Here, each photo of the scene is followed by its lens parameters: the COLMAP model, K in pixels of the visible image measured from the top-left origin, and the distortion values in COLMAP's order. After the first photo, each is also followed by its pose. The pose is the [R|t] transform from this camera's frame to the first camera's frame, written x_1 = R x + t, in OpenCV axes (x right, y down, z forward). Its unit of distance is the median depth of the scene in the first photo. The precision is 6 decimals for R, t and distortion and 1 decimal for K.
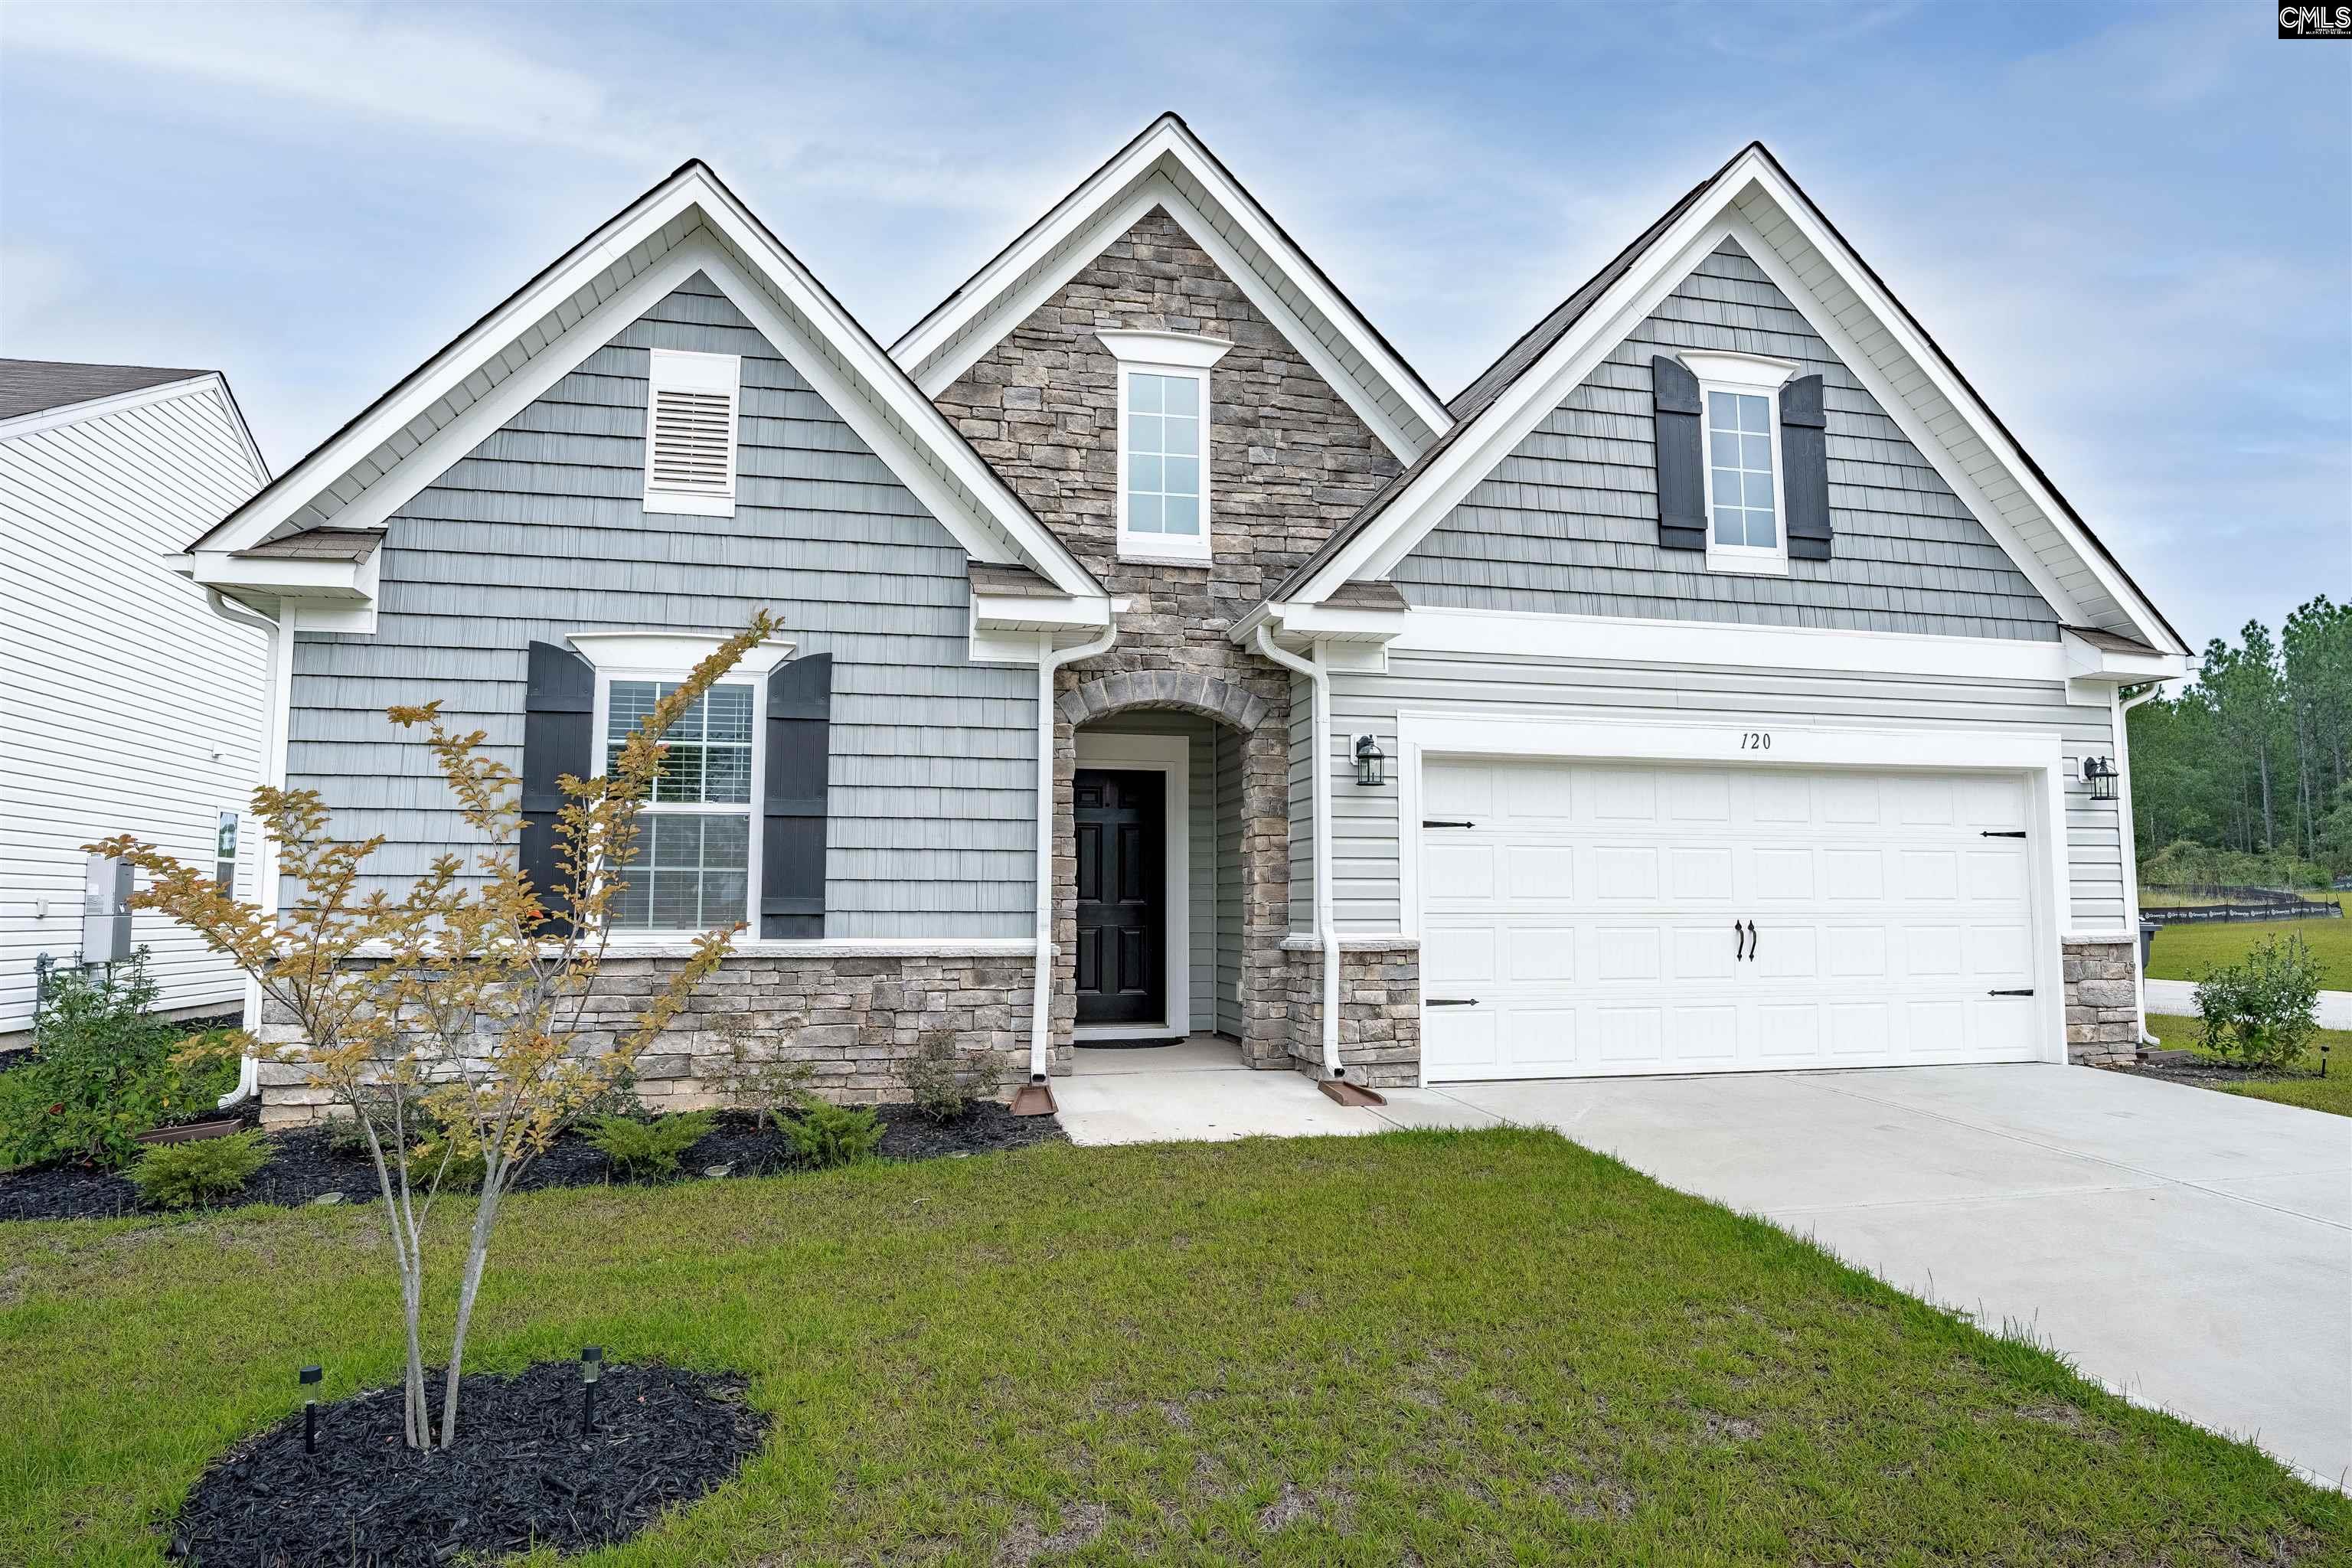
lens RADIAL K [[1364.6, 0, 1177.0], [0, 1364.6, 779.0], [0, 0, 1]] dist [-0.035097, 0.002601]
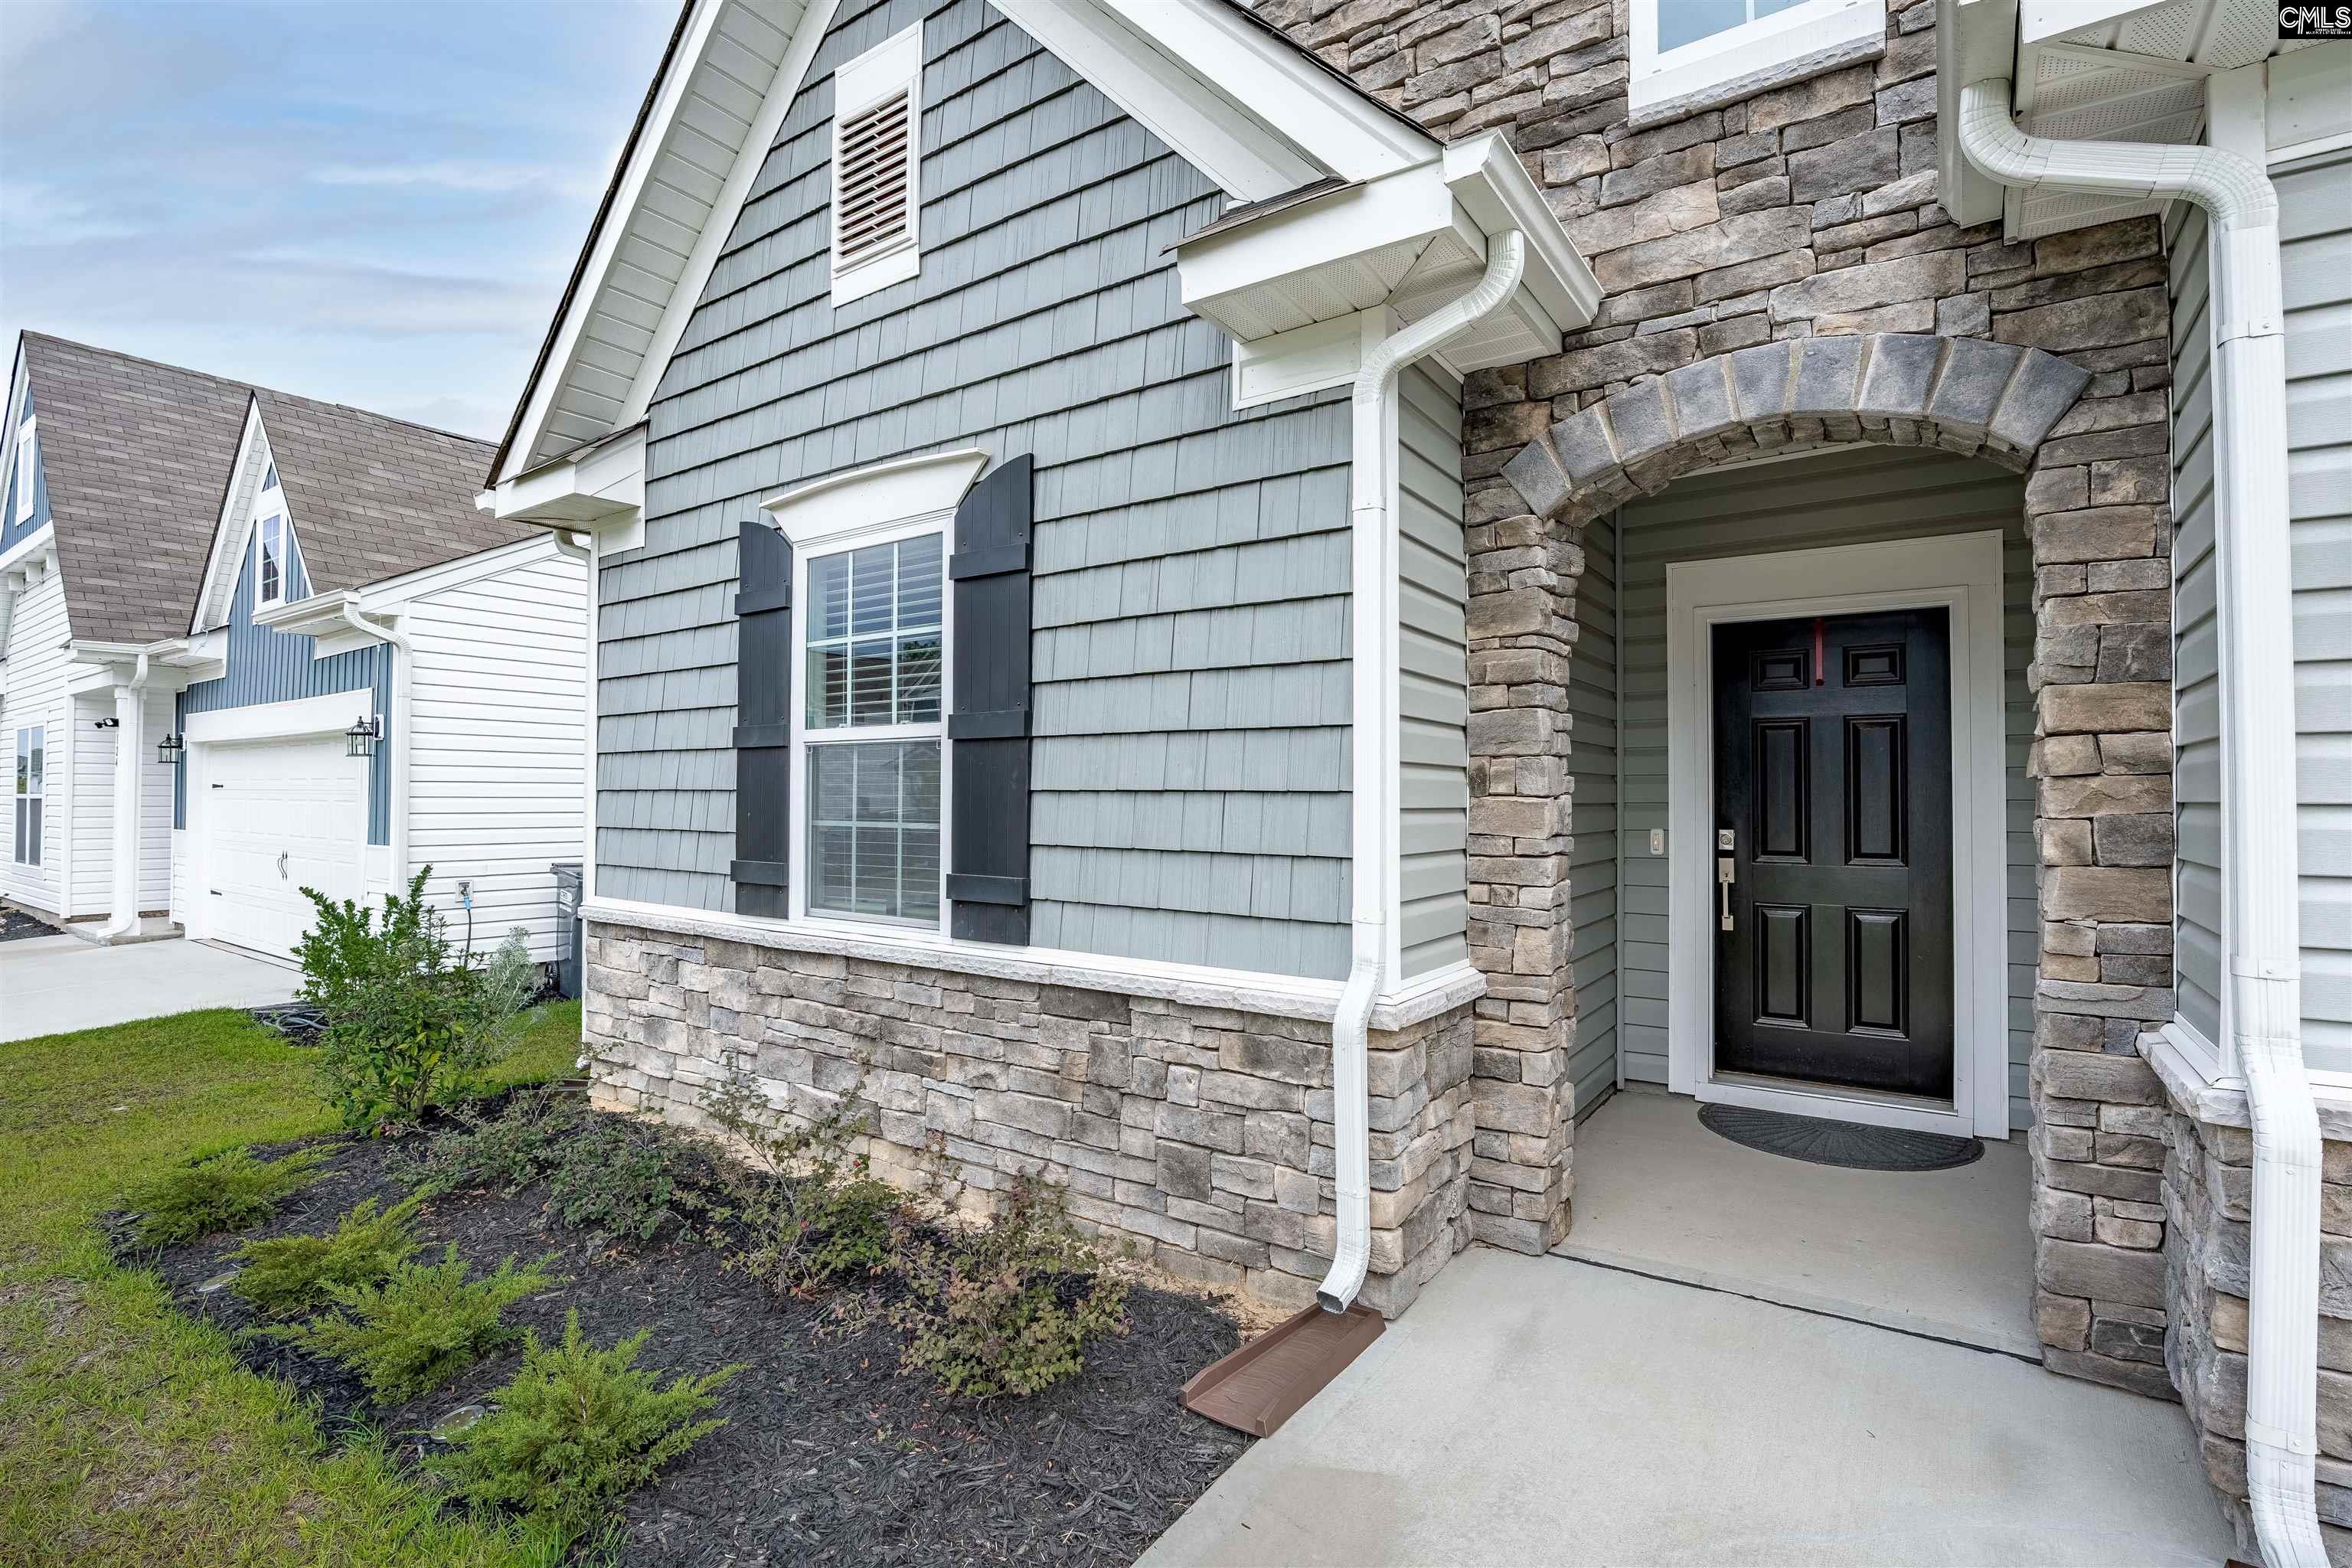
lens RADIAL K [[1091.6, 0, 1178.5], [0, 1091.6, 779.8], [0, 0, 1]] dist [-0.033101, 0.008499]
pose [[0.675304, -0.010300, -0.737467, 0.117683], [0.066957, 0.996630, 0.047394, 0.025566], [0.734494, -0.081384, 0.673718, 0.669250]]
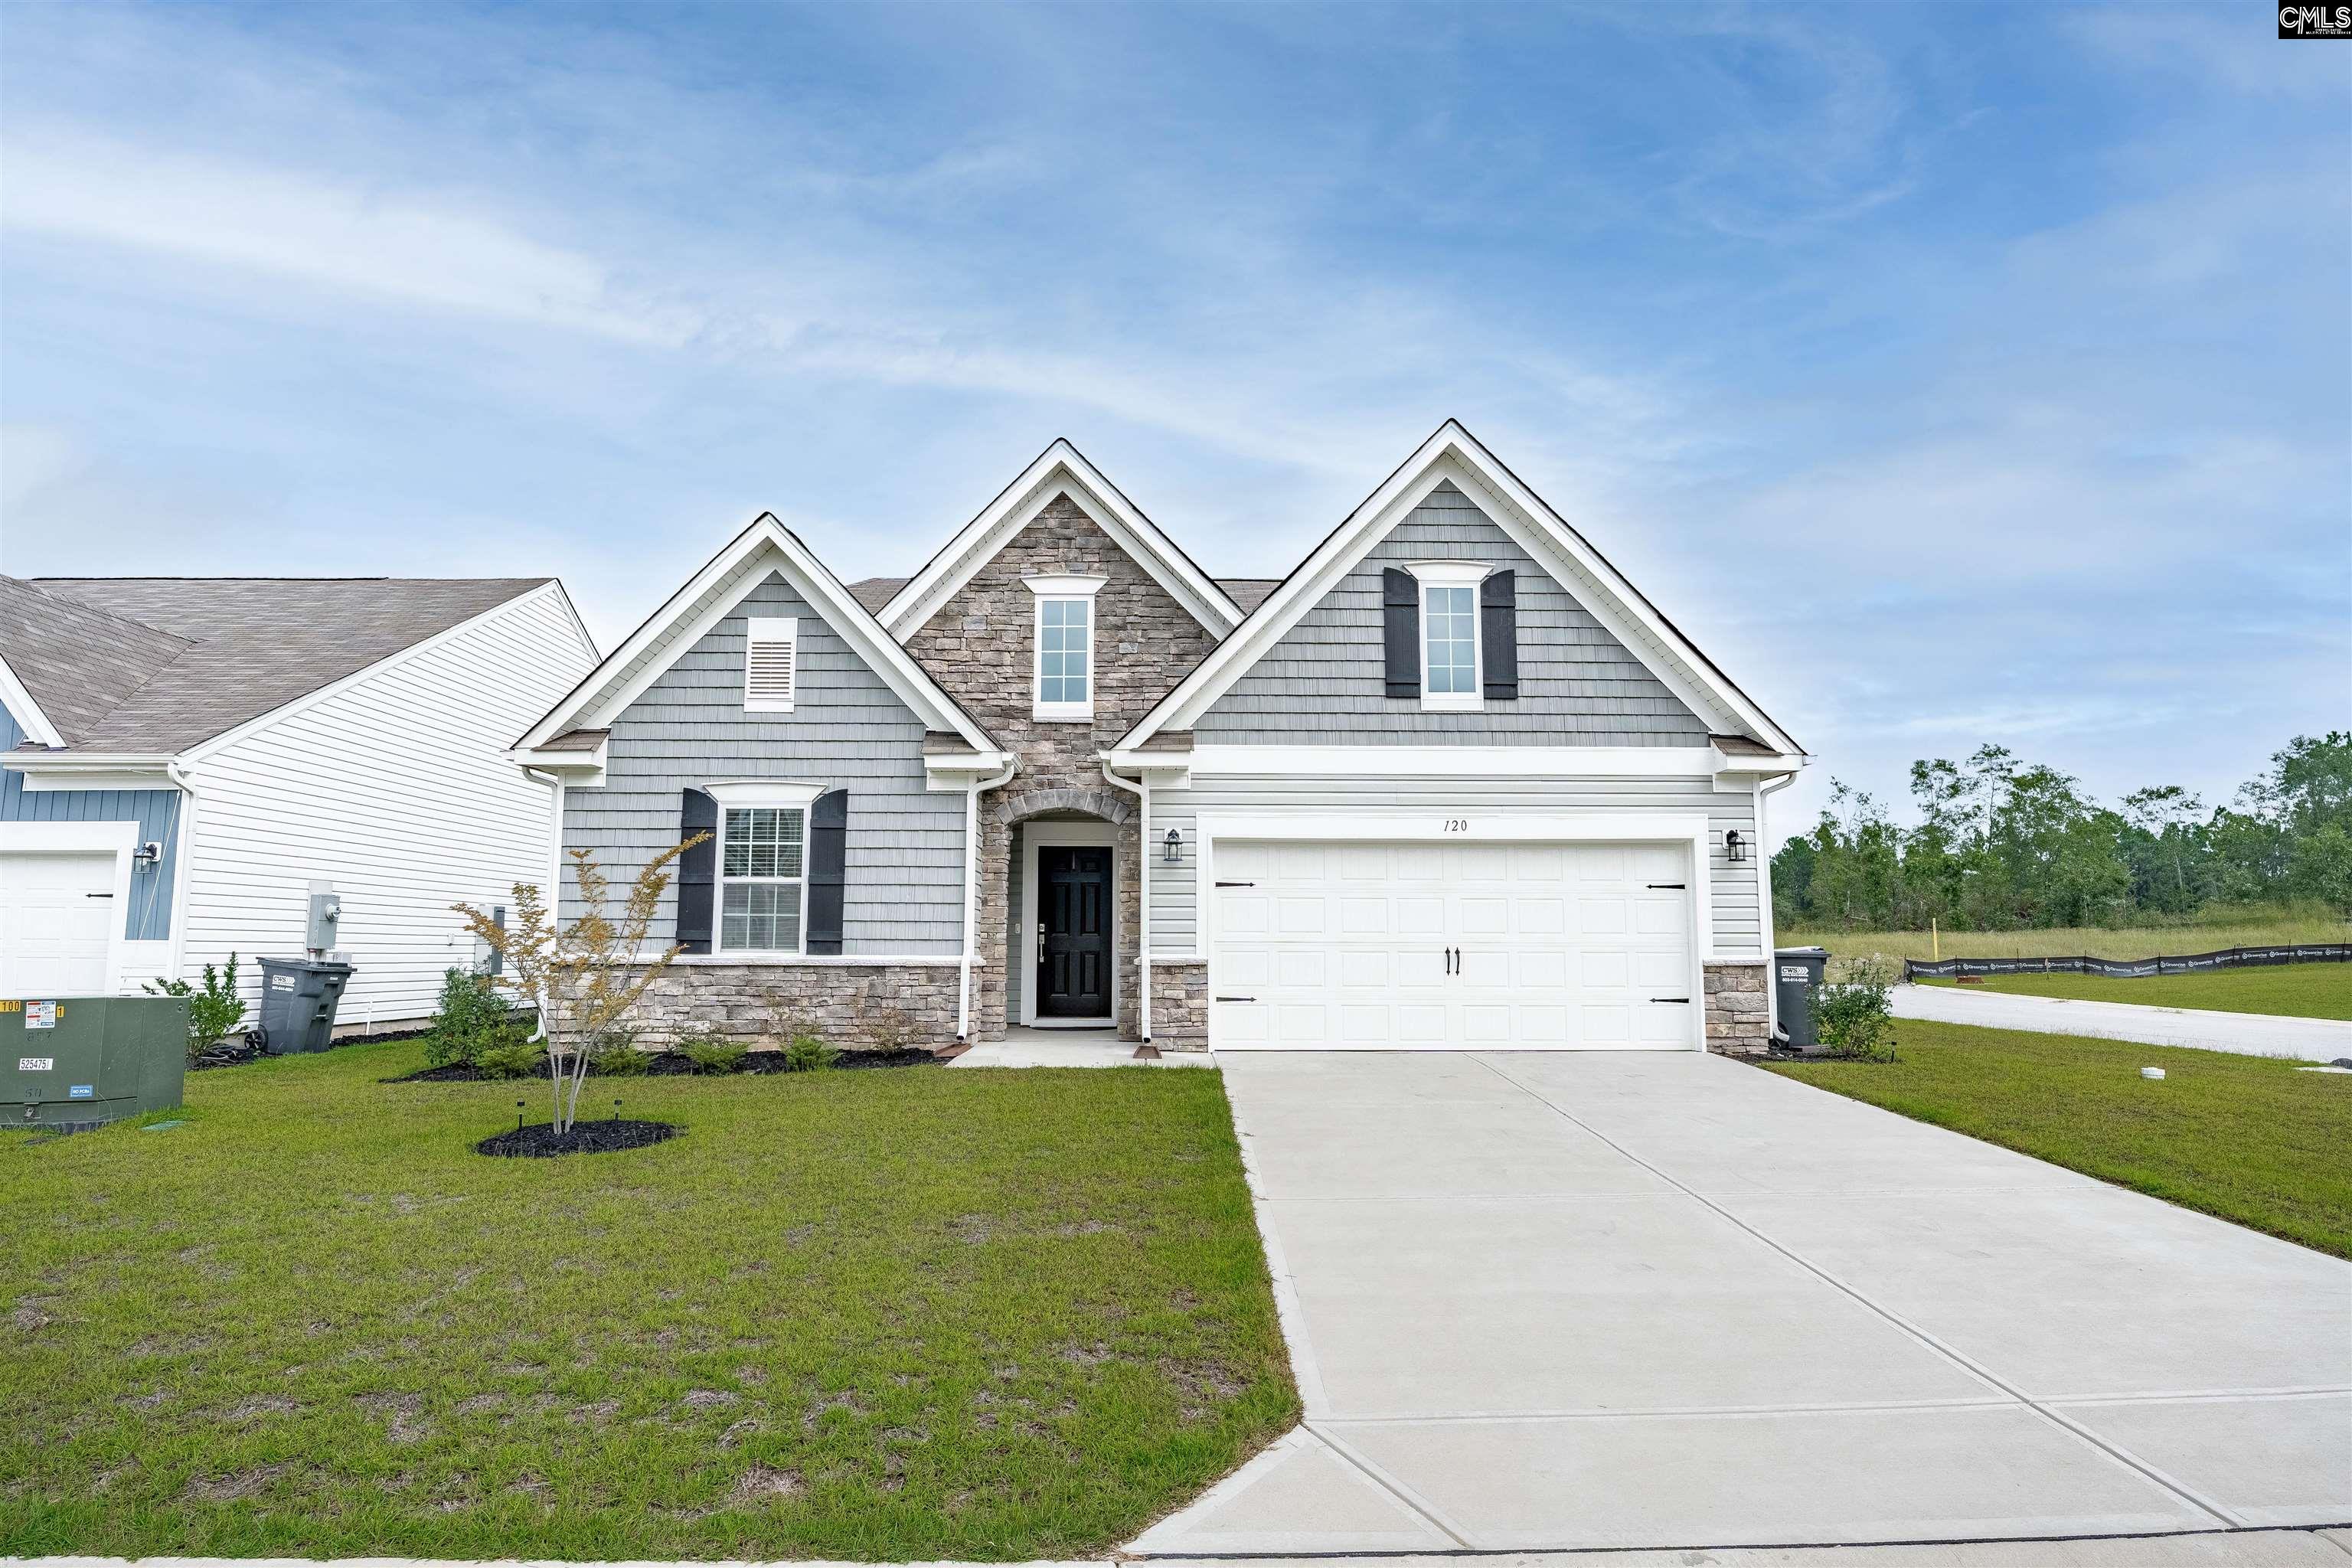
lens RADIAL K [[1330.9, 0, 1176.0], [0, 1330.9, 784.0], [0, 0, 1]] dist [-0.034747, 0.000492]
pose [[0.977664, -0.023568, -0.208850, 0.465909], [0.017710, 0.999397, -0.029874, -0.038102], [0.209428, 0.025508, 0.977491, -0.513553]]
